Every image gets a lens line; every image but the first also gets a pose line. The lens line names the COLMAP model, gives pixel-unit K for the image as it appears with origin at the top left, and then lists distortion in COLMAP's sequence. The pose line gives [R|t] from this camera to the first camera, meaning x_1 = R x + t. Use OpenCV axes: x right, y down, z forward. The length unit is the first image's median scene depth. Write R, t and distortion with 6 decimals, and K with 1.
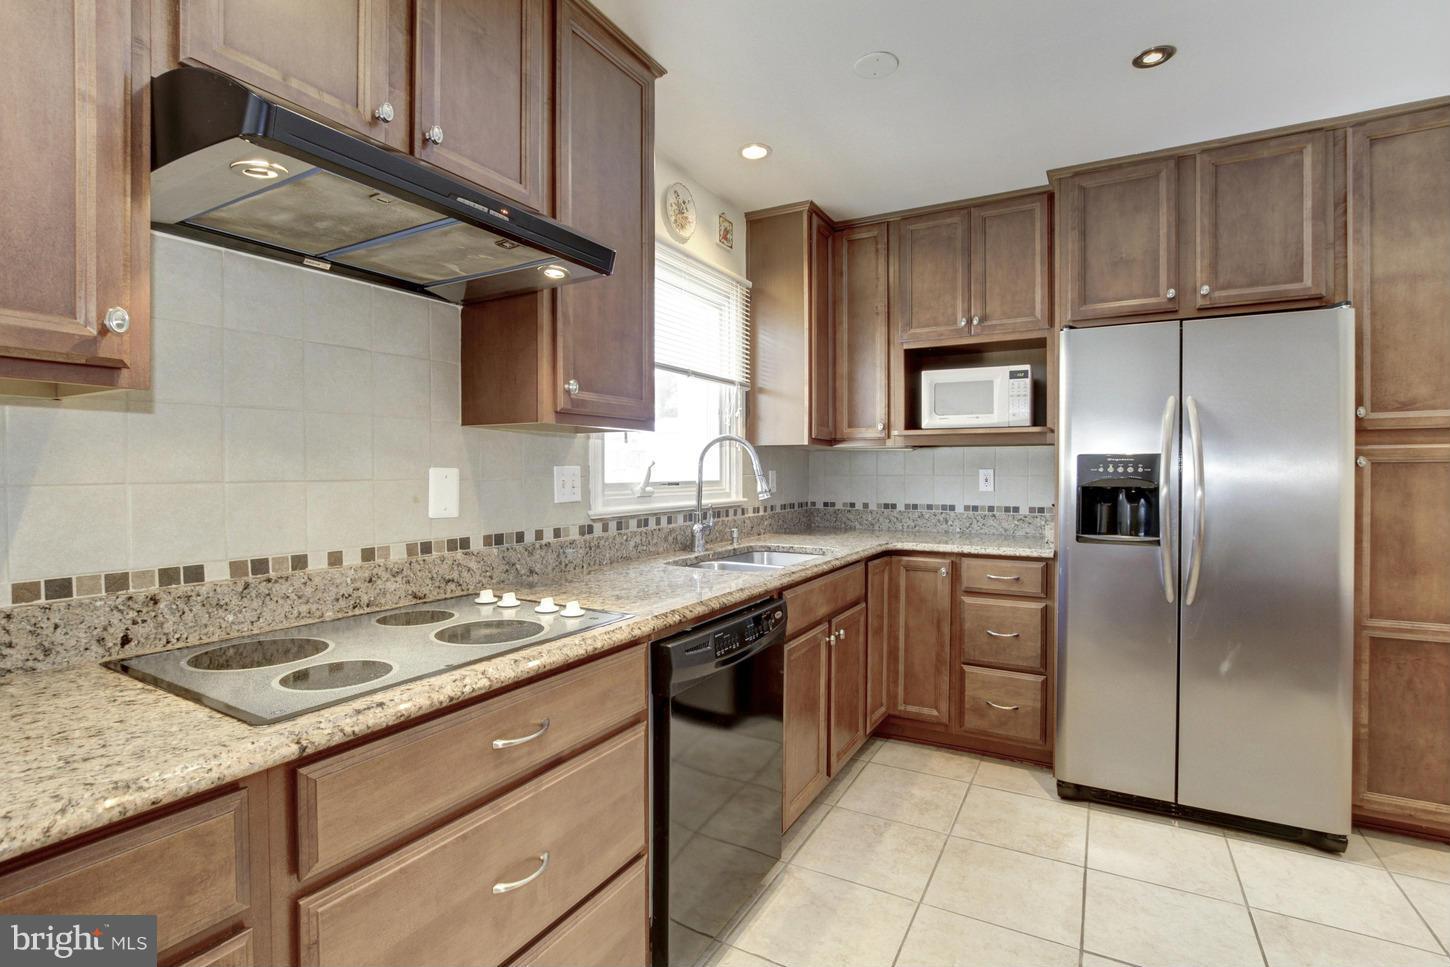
lens RADIAL K [[706.6, 0, 725.0], [0, 706.6, 483.5], [0, 0, 1]] dist [-0.017364, 0.000400]
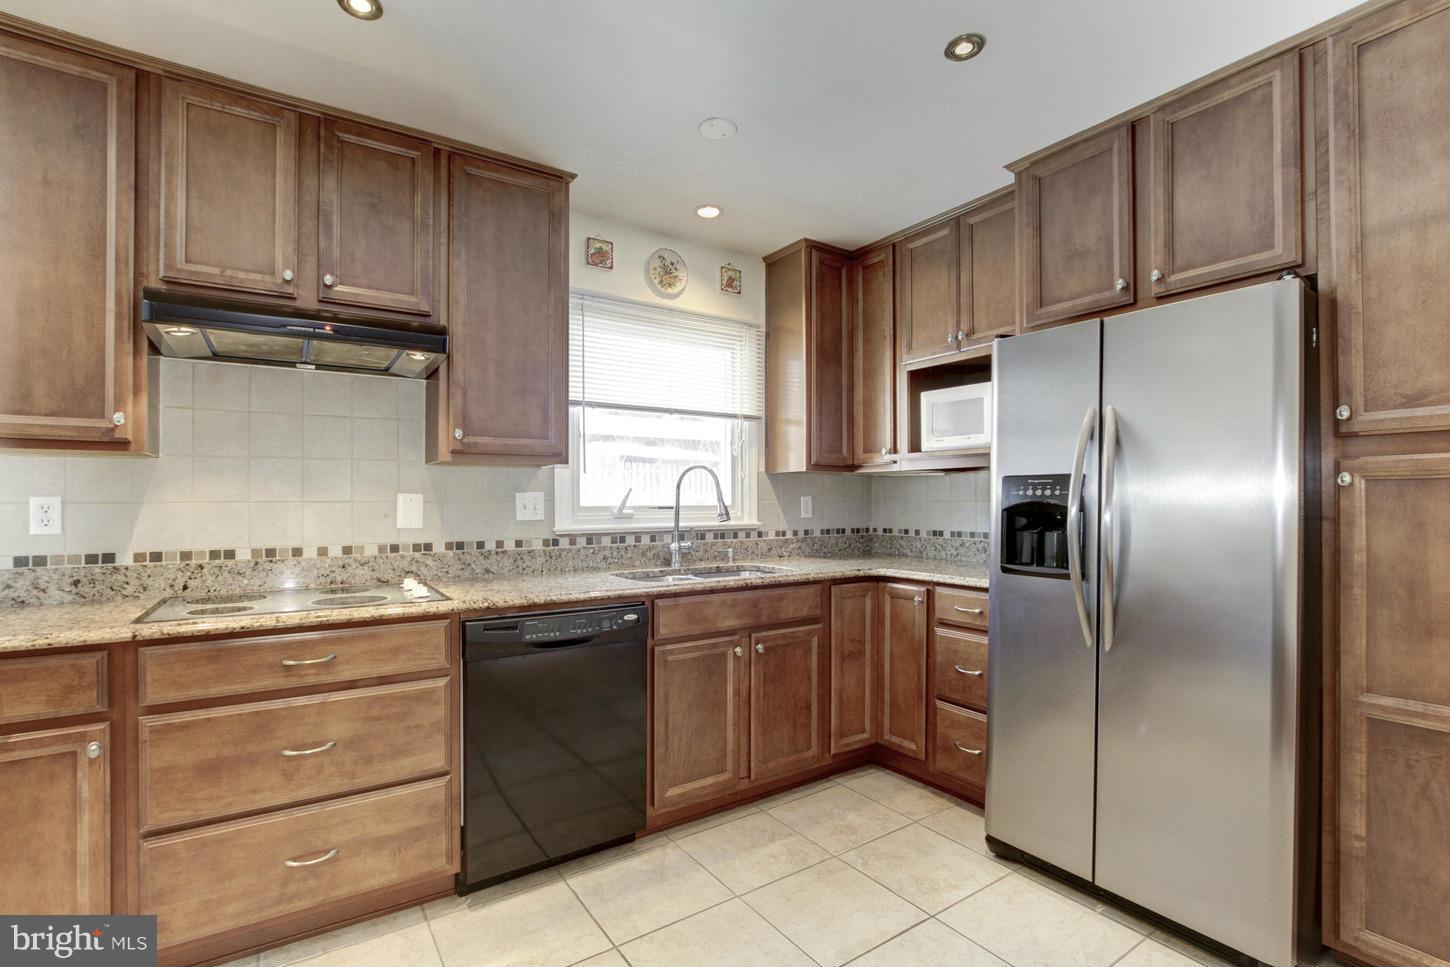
lens RADIAL K [[713.5, 0, 723.3], [0, 713.5, 504.3], [0, 0, 1]] dist [-0.019016, 0.000959]
pose [[0.878631, 0.001160, -0.477500, 0.647746], [-0.007428, 0.999909, -0.011239, 0.008484], [0.477443, 0.013422, 0.878560, 0.022555]]
